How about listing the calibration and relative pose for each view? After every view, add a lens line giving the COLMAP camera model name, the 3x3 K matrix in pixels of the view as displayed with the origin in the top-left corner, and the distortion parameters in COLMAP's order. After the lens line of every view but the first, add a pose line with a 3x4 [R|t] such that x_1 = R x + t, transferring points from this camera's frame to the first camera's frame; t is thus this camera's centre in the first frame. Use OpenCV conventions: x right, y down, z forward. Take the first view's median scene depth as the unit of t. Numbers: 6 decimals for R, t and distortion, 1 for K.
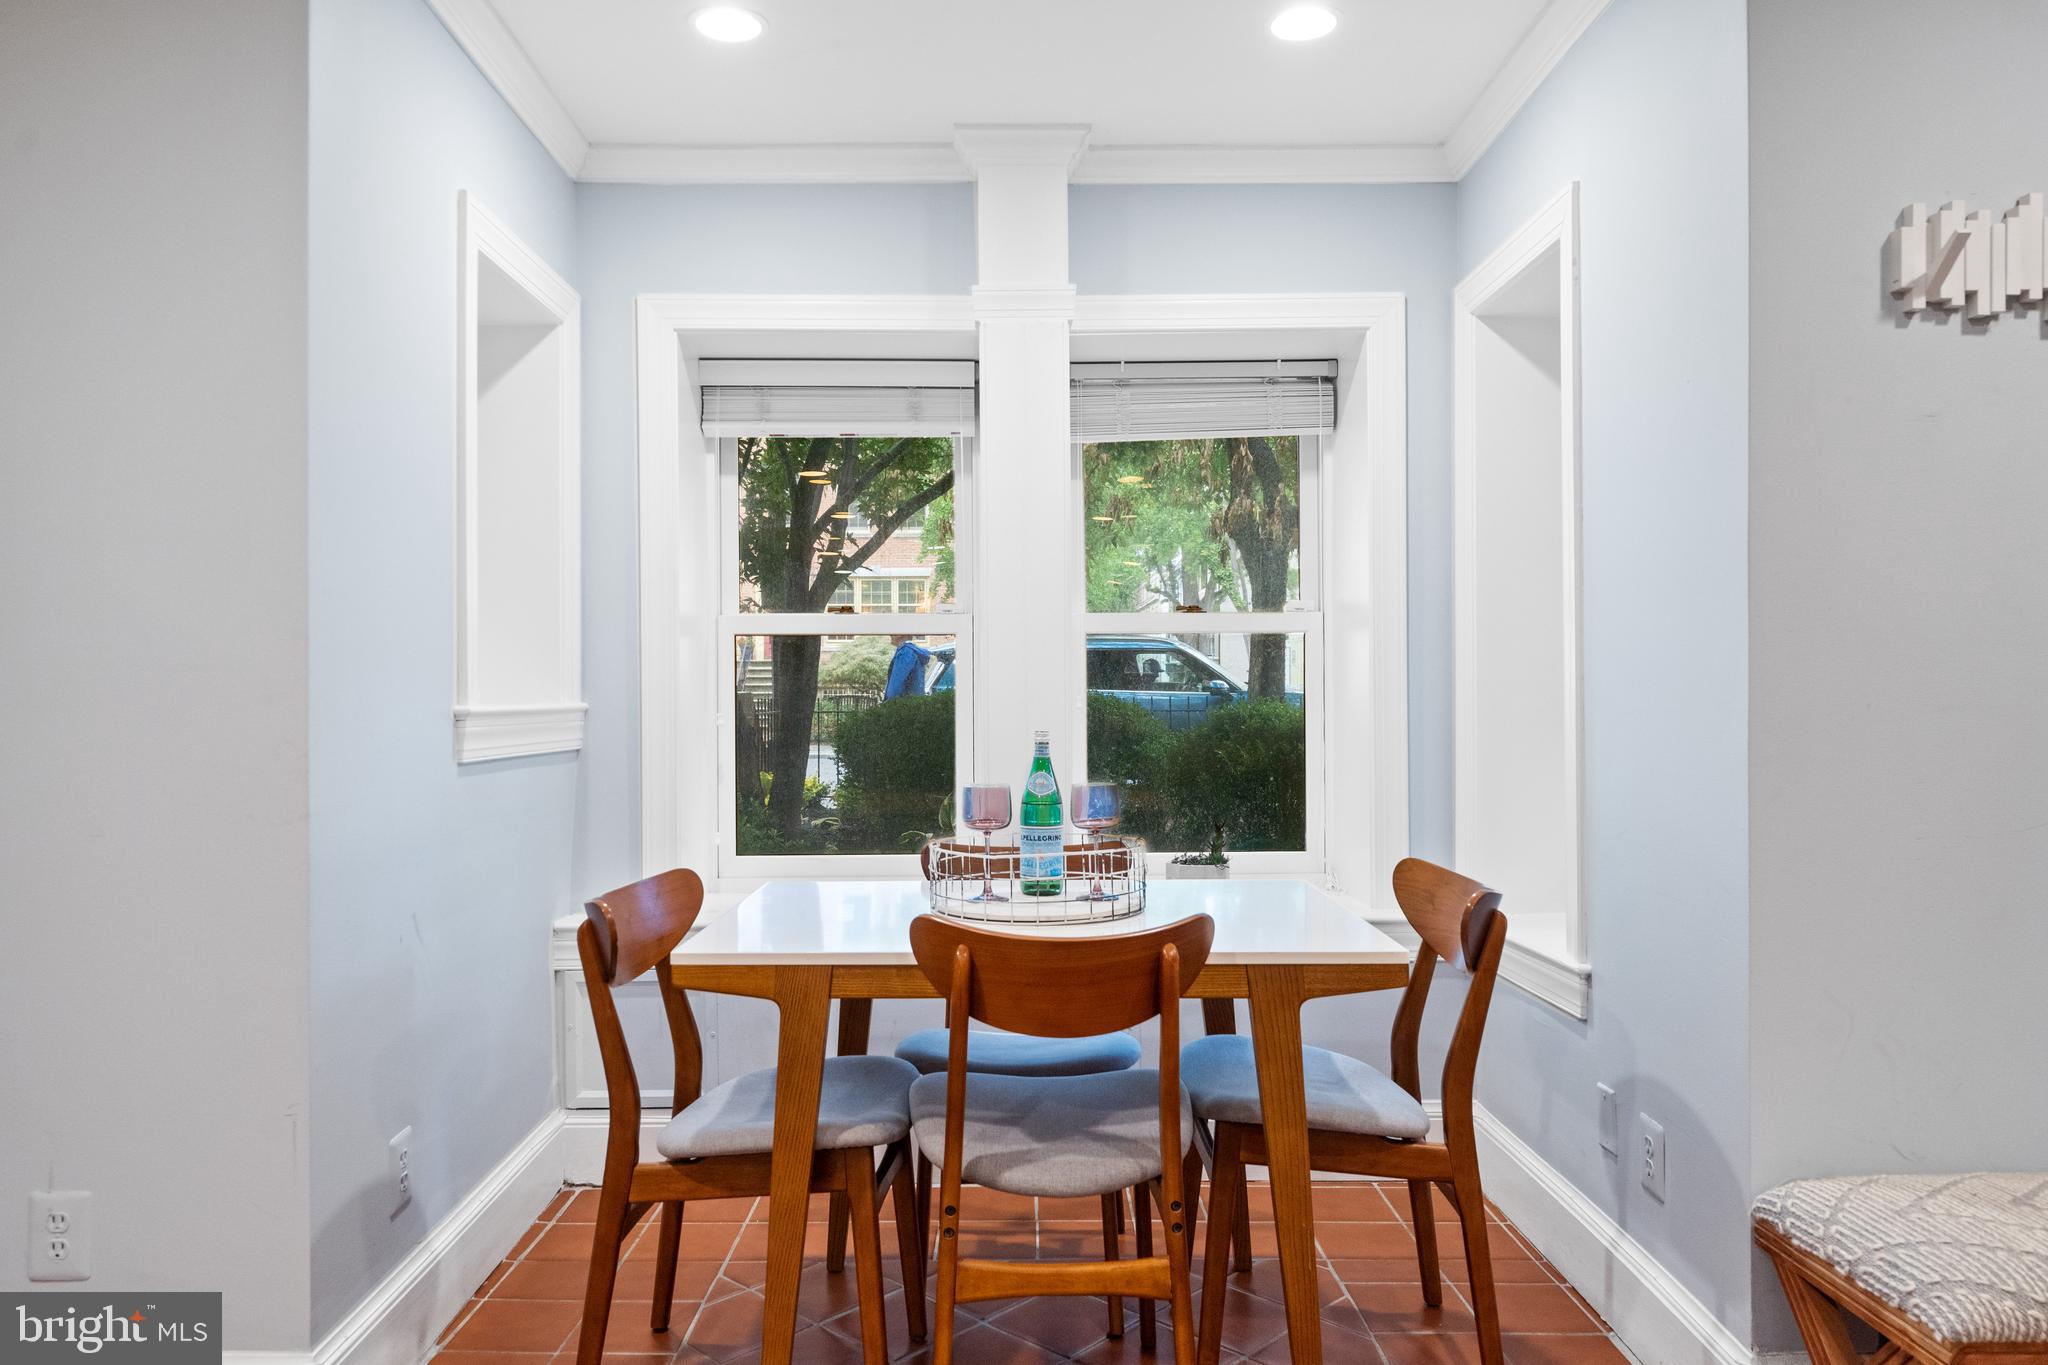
lens RADIAL K [[1434.2, 0, 1019.7], [0, 1434.2, 677.2], [0, 0, 1]] dist [0.054029, 0.002268]
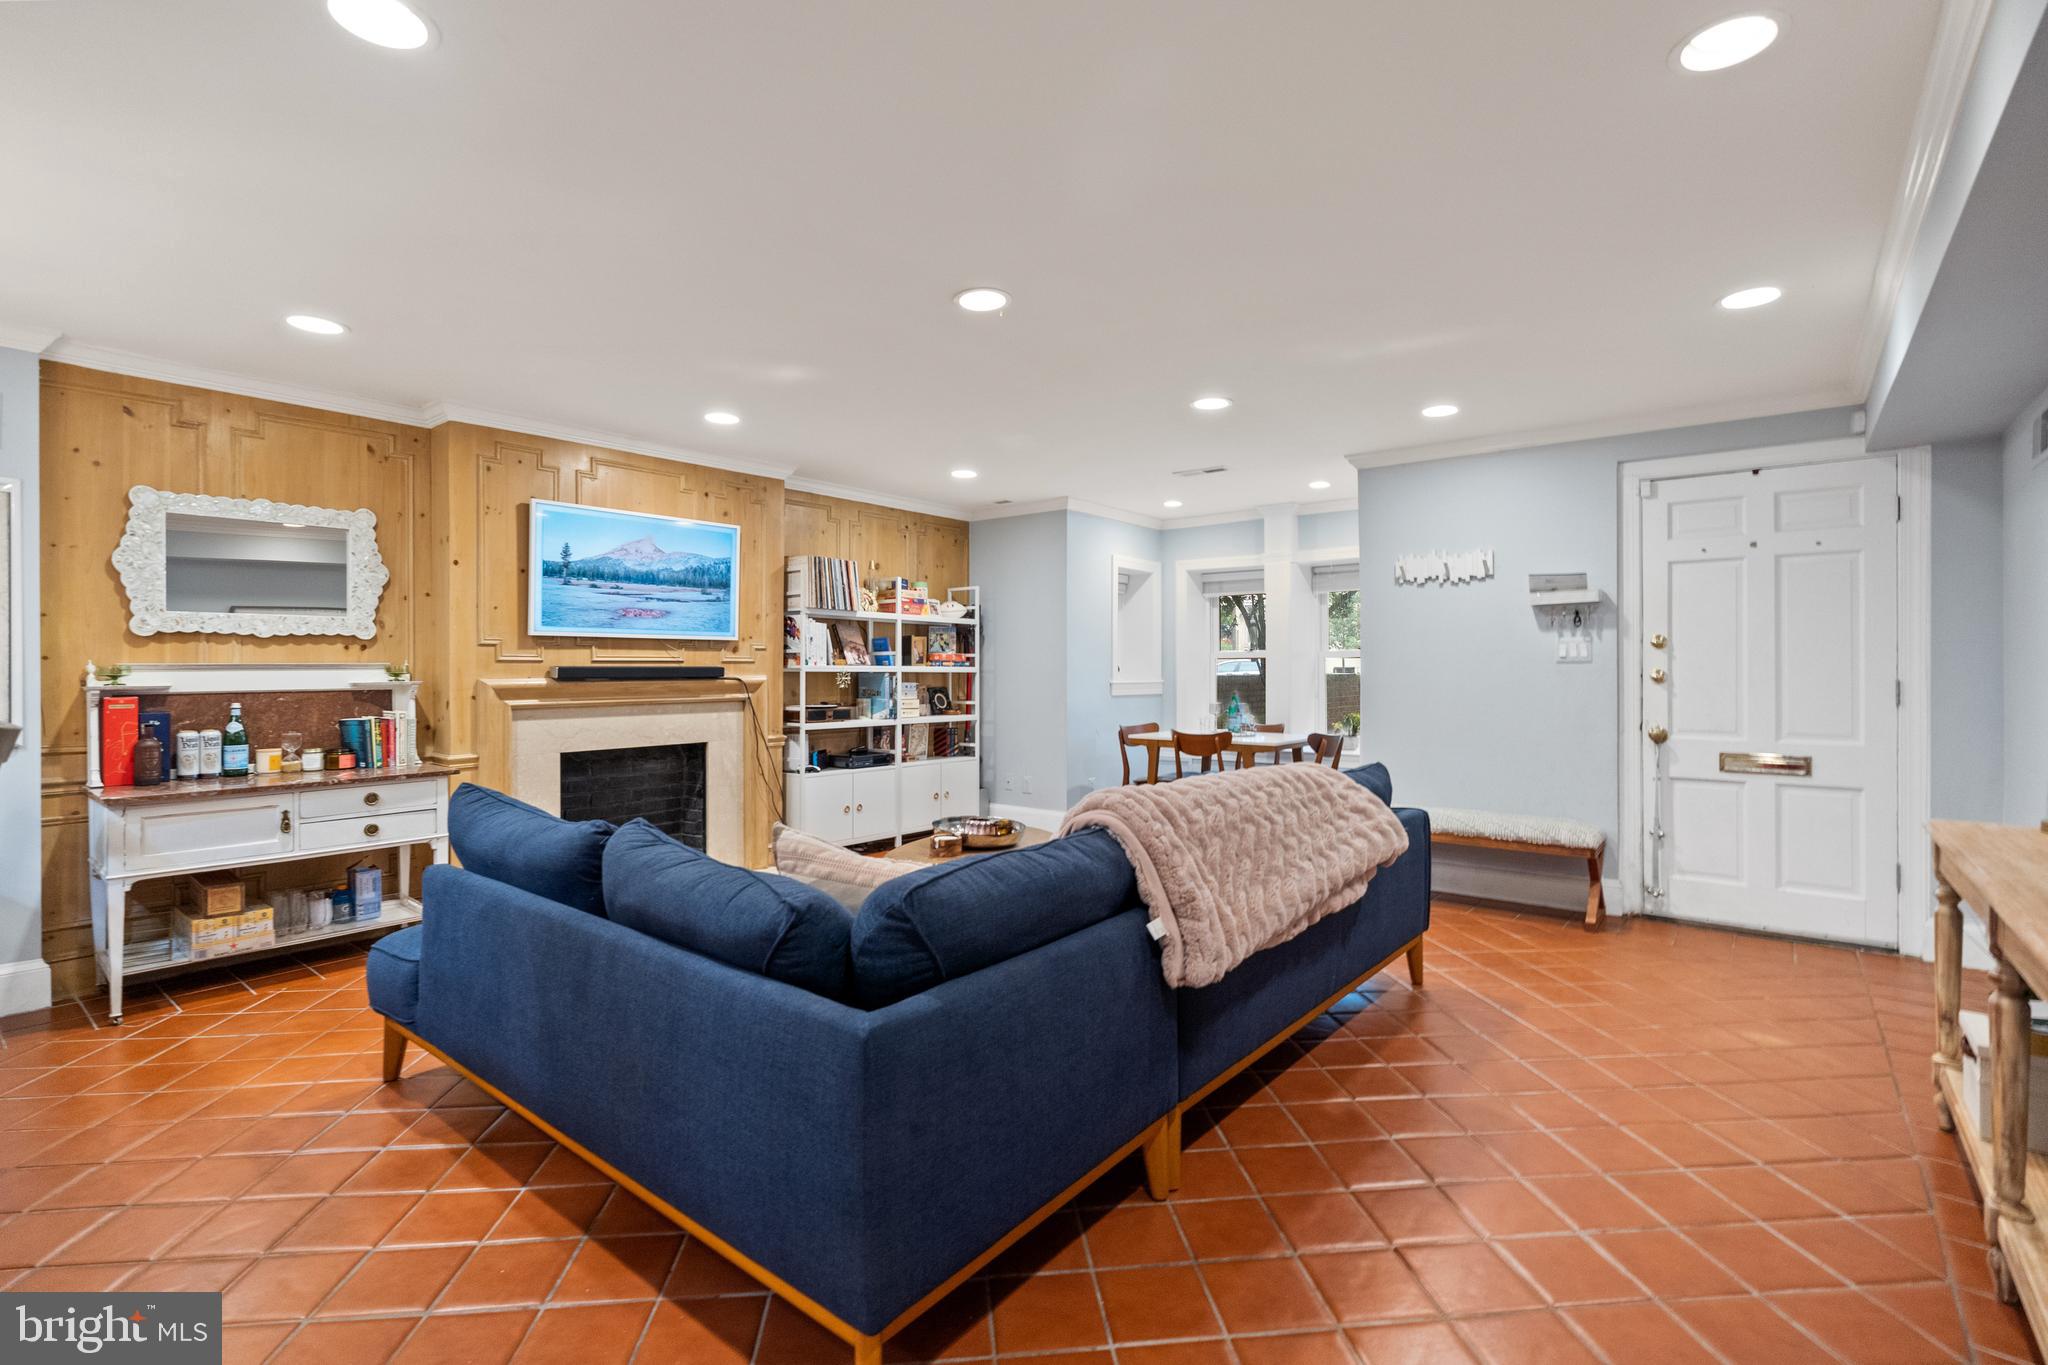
lens RADIAL K [[923.5, 0, 1022.9], [0, 923.5, 668.3], [0, 0, 1]] dist [-0.003402, 0.001882]
pose [[0.765884, 0.001630, -0.642976, 0.876102], [0.005660, 0.999941, 0.009277, -0.033622], [0.642954, -0.010744, 0.765830, -0.926581]]
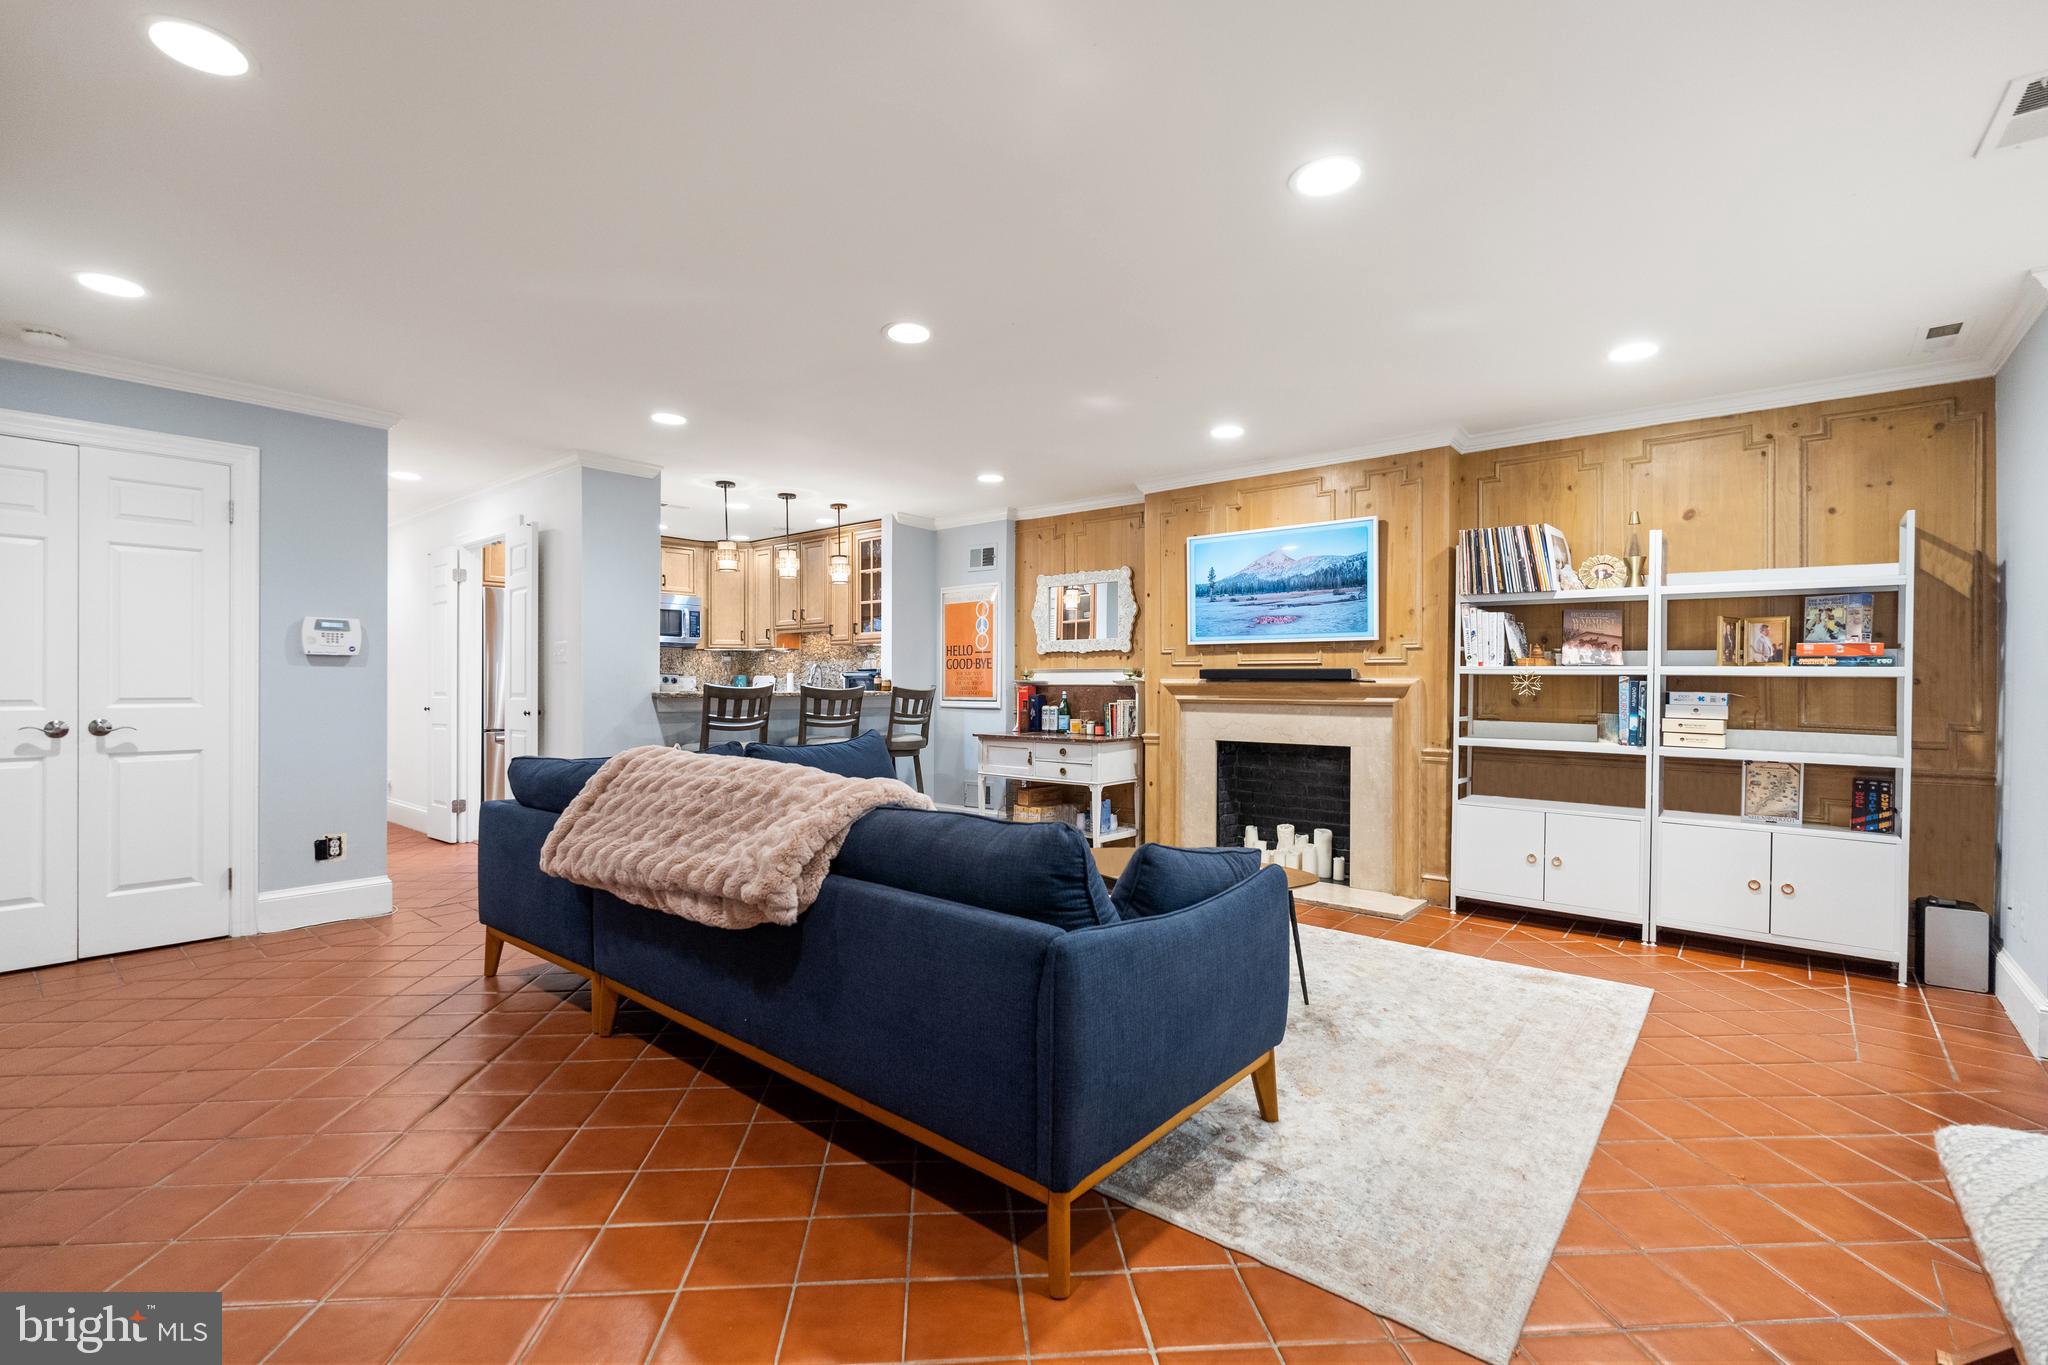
lens RADIAL K [[923.5, 0, 1019.8], [0, 923.5, 682.7], [0, 0, 1]] dist [-0.003402, 0.001882]
pose [[-0.653682, -0.004501, -0.756756, 0.957219], [0.000732, 0.999978, -0.006579, 0.006251], [0.756769, -0.004854, -0.653665, 0.465345]]
